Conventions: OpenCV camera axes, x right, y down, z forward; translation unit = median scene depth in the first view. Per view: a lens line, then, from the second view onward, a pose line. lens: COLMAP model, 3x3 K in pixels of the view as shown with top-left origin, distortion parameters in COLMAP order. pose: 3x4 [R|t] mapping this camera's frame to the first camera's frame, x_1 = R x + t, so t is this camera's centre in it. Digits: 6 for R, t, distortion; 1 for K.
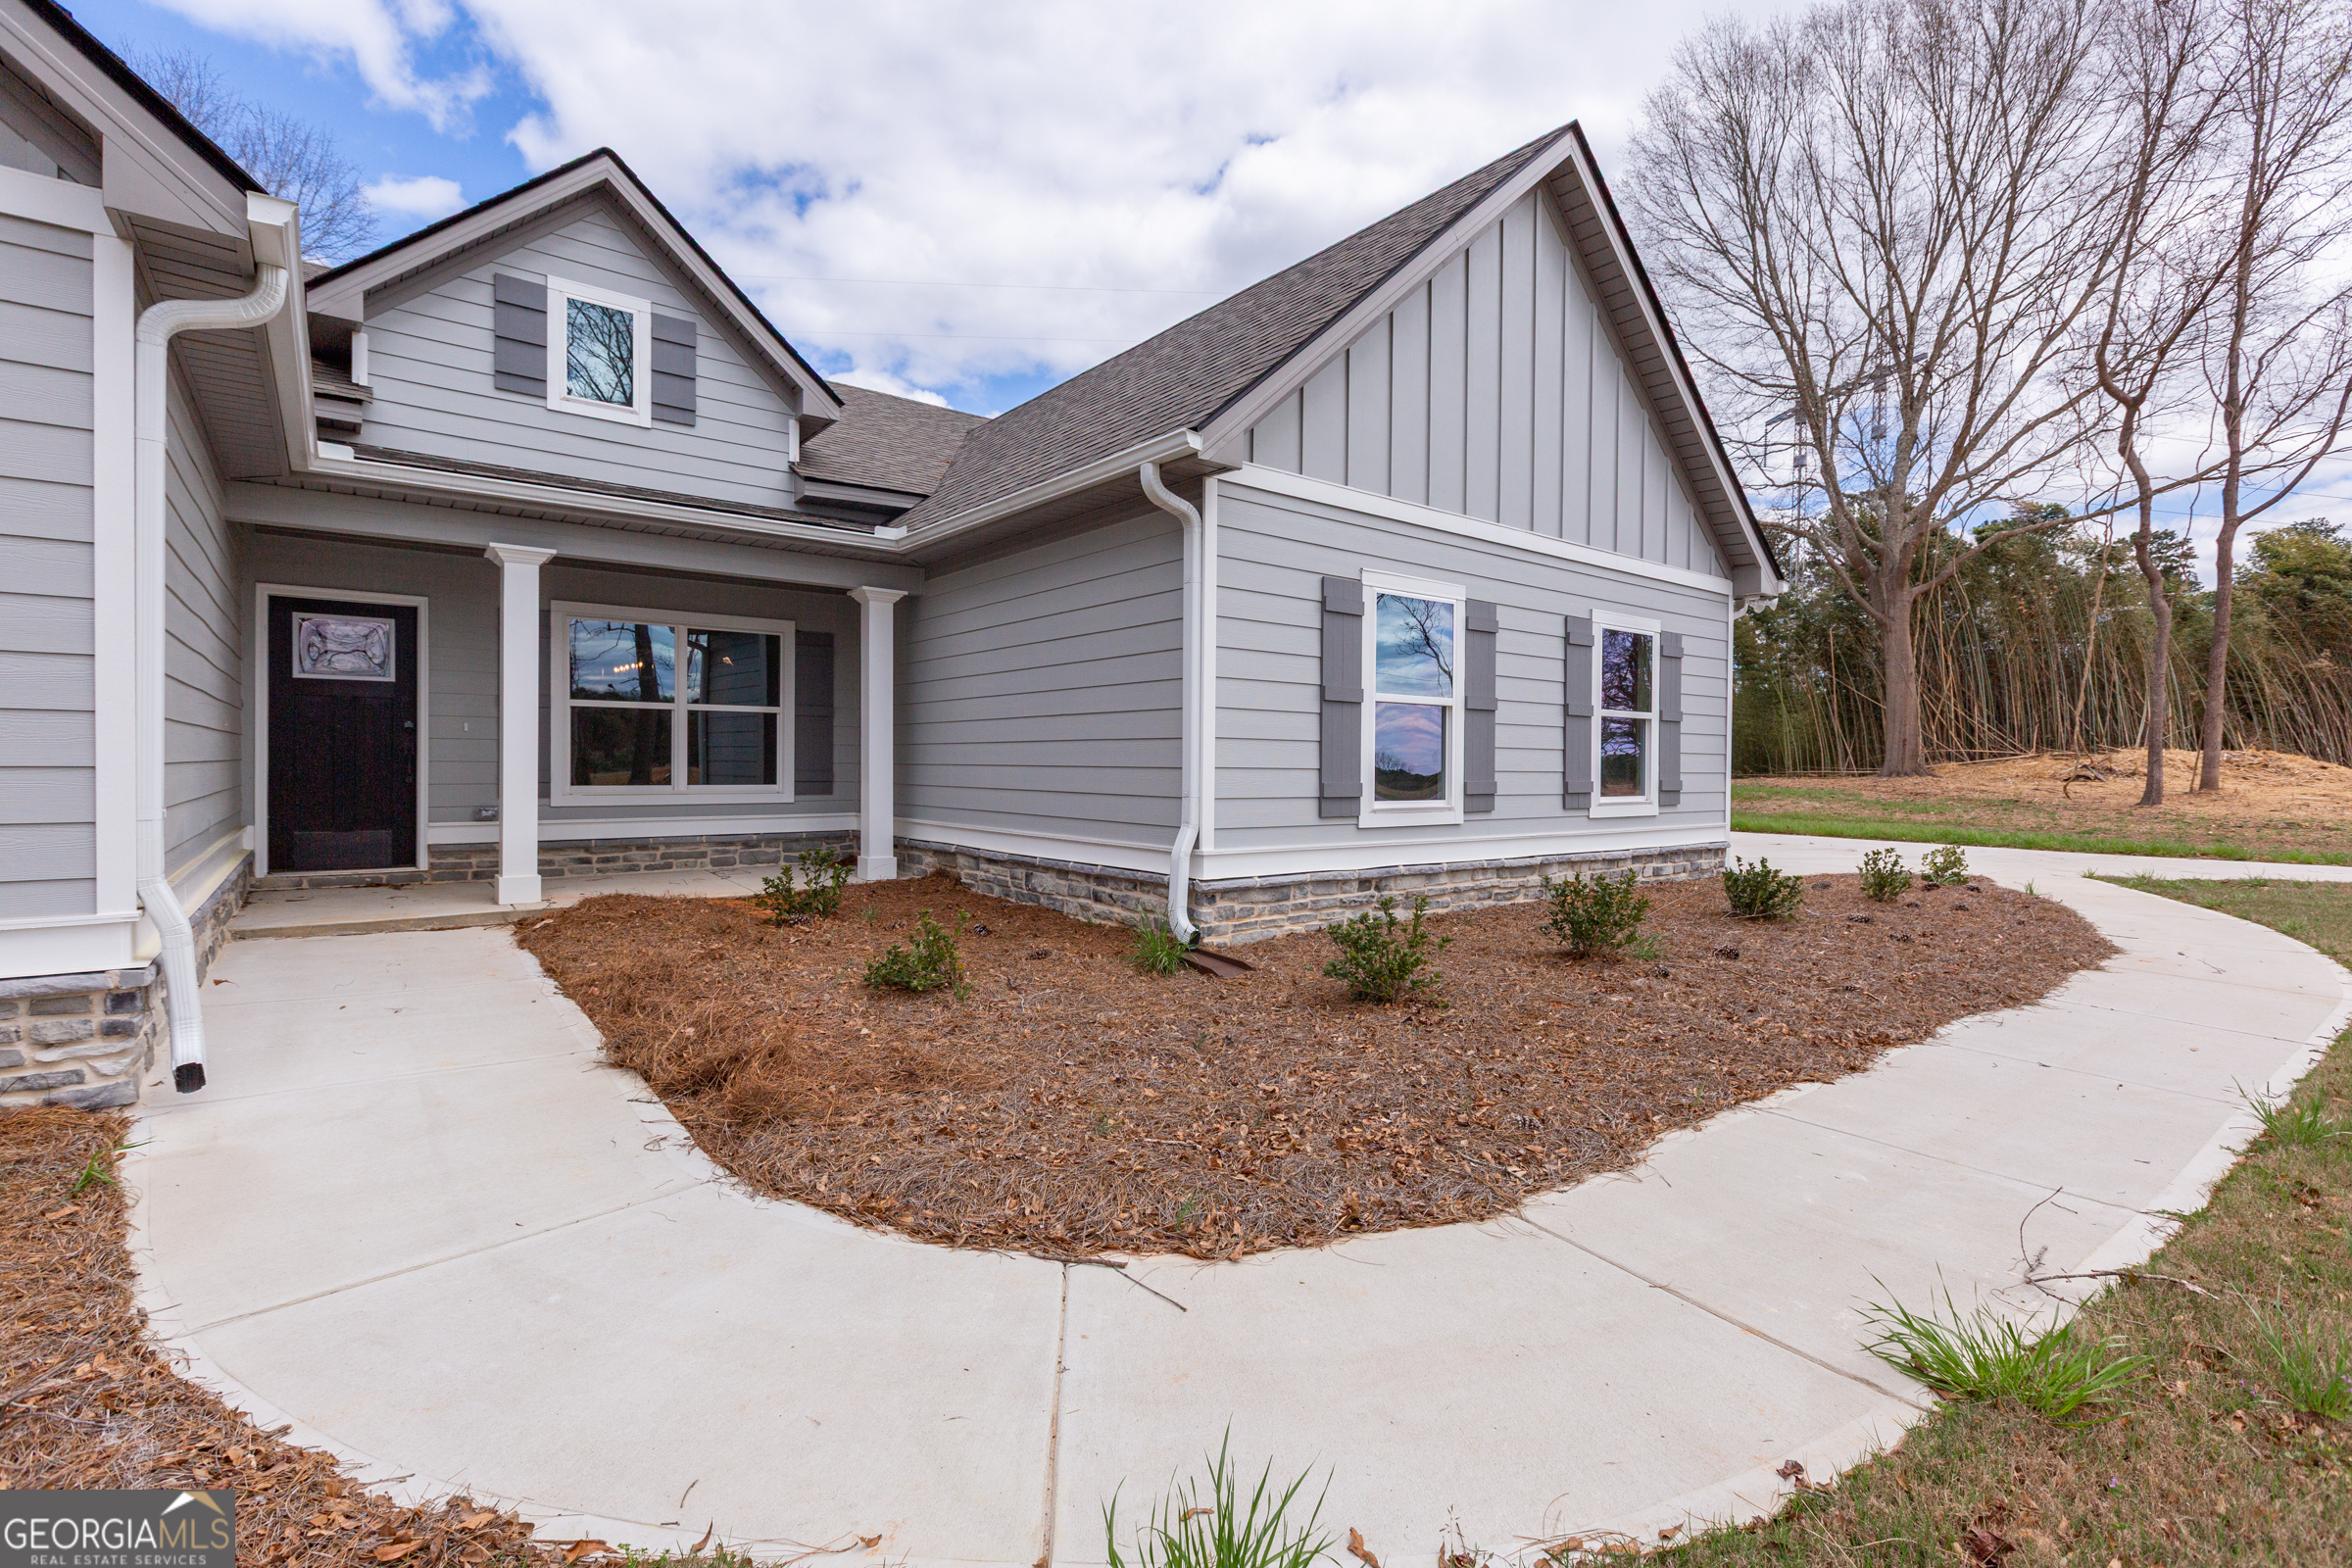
lens RADIAL K [[1062.1, 0, 1176.0], [0, 1062.1, 784.0], [0, 0, 1]] dist [-0.000286, -0.001651]
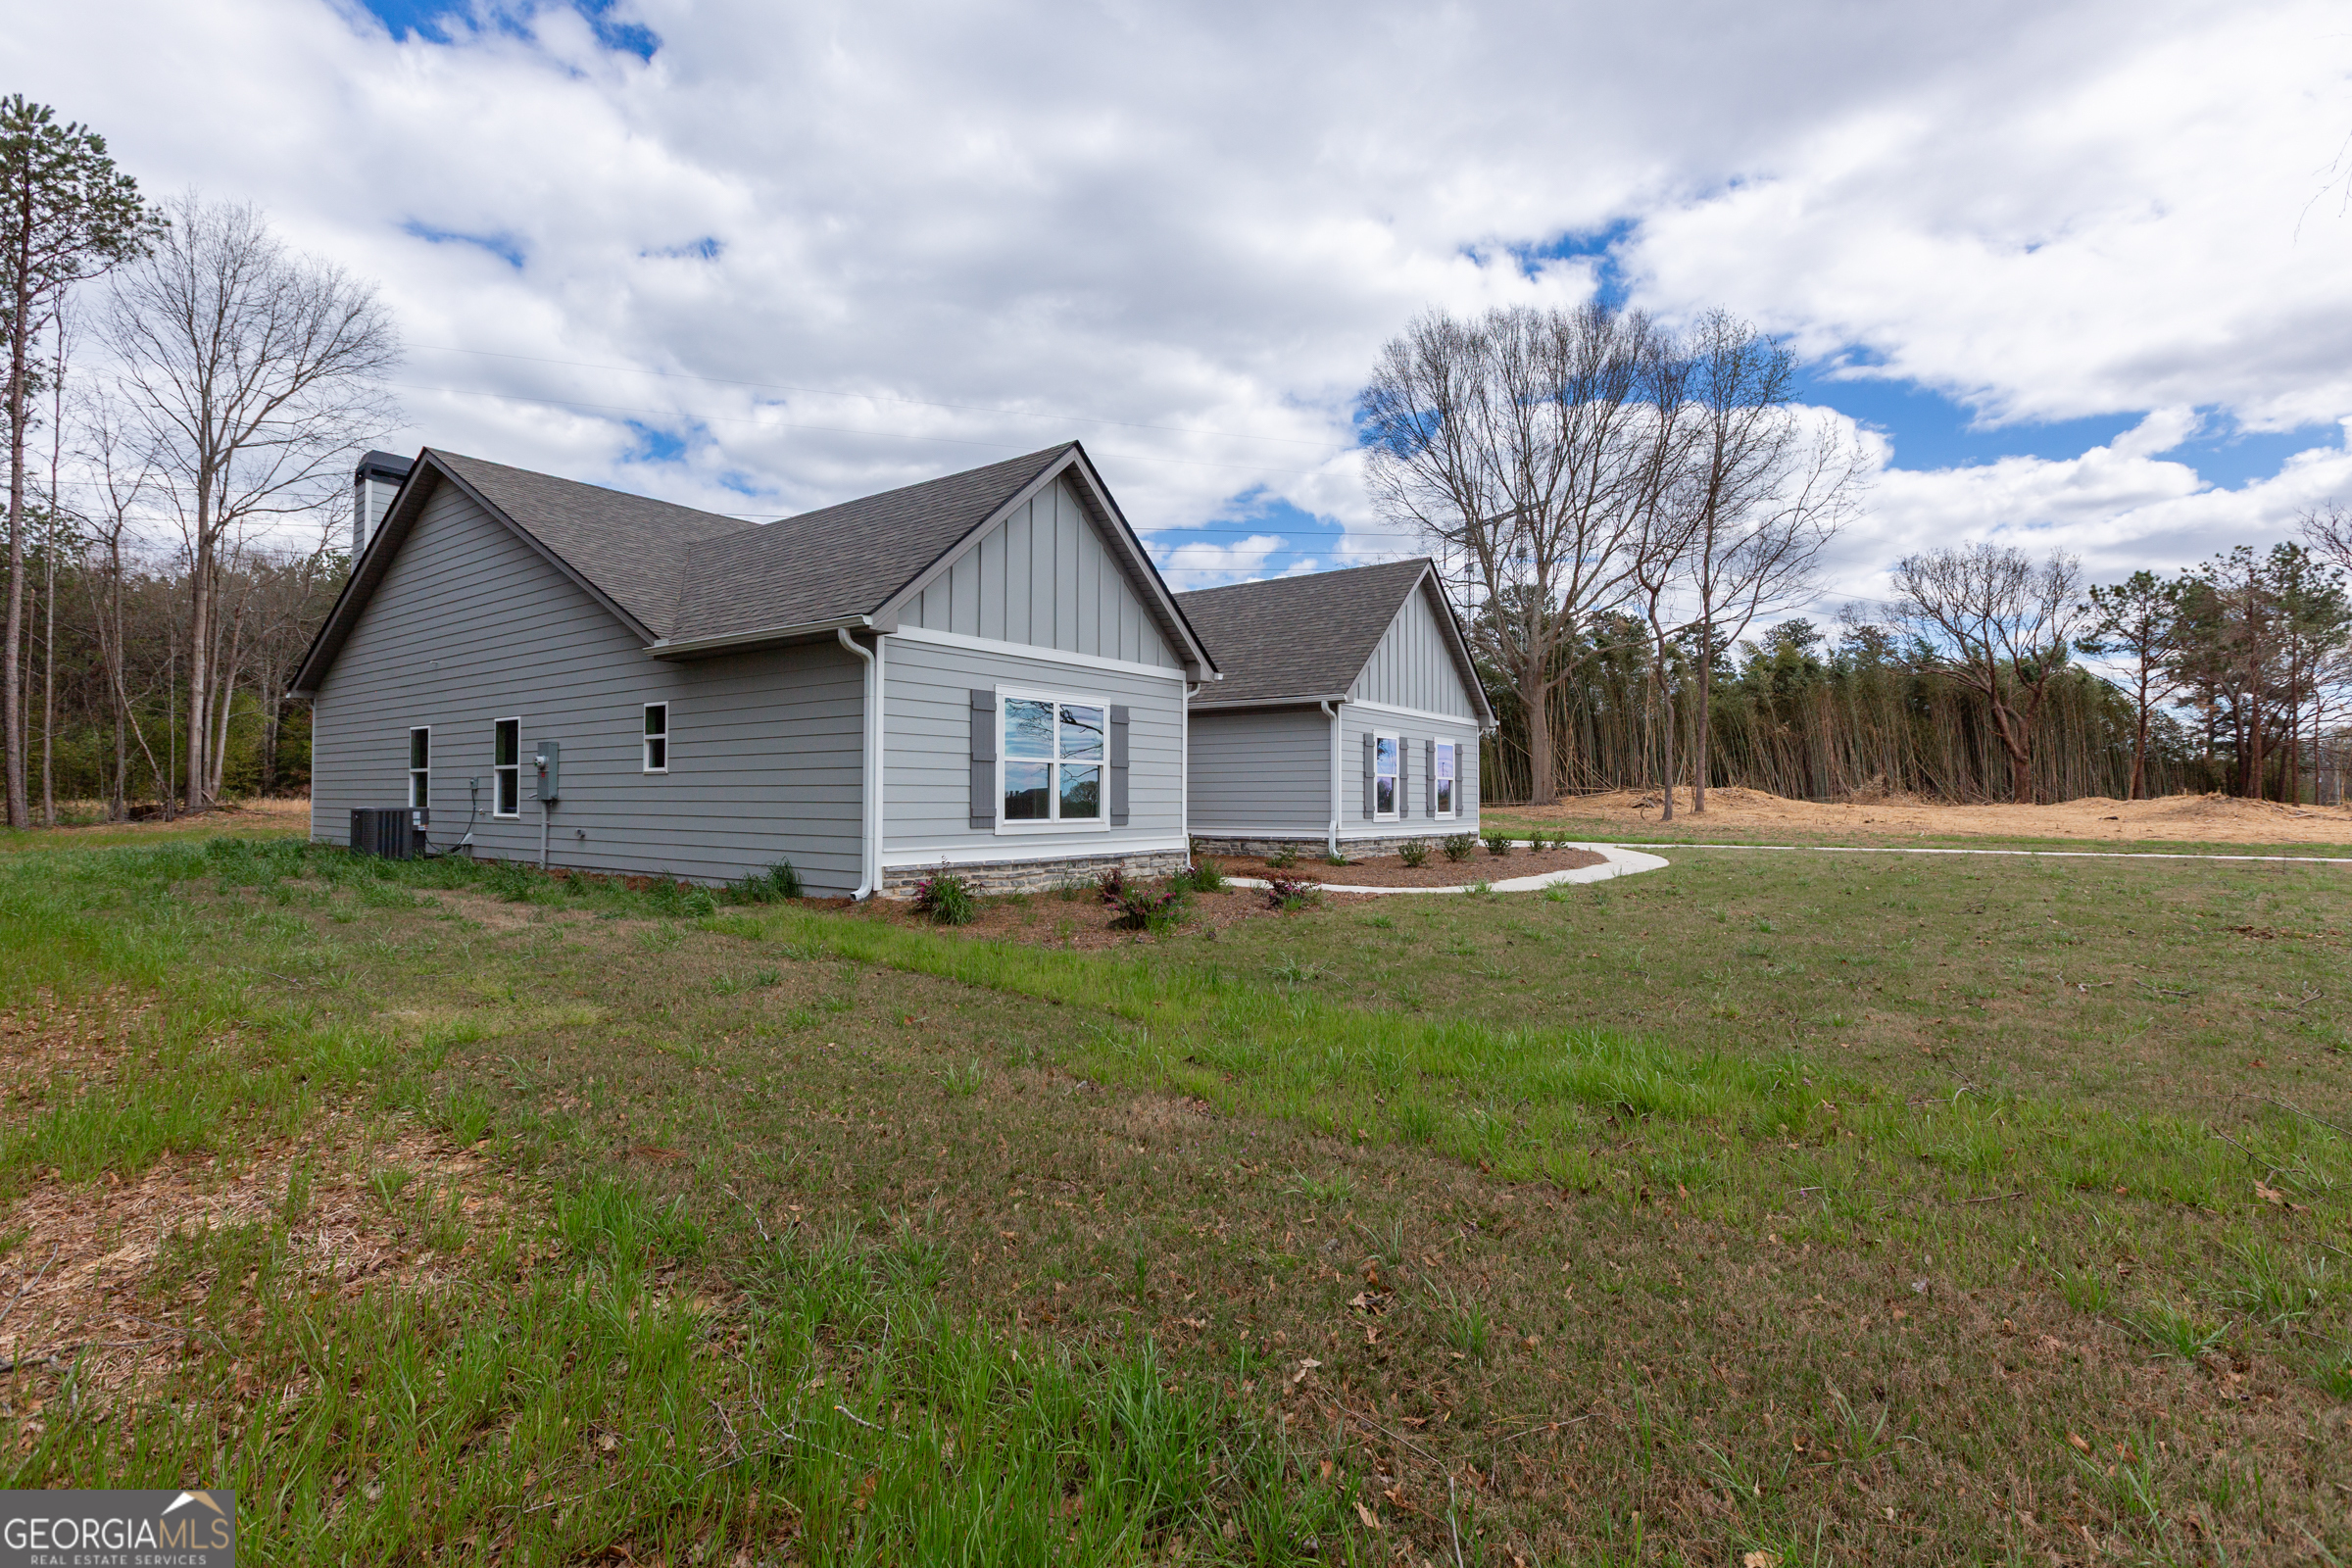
lens RADIAL K [[1062.1, 0, 1176.0], [0, 1062.1, 784.0], [0, 0, 1]] dist [-0.000286, -0.001651]
pose [[0.964314, -0.001023, 0.264760, -0.290654], [0.009707, 0.999457, -0.031494, 0.006265], [-0.264584, 0.032940, 0.963800, -0.423554]]
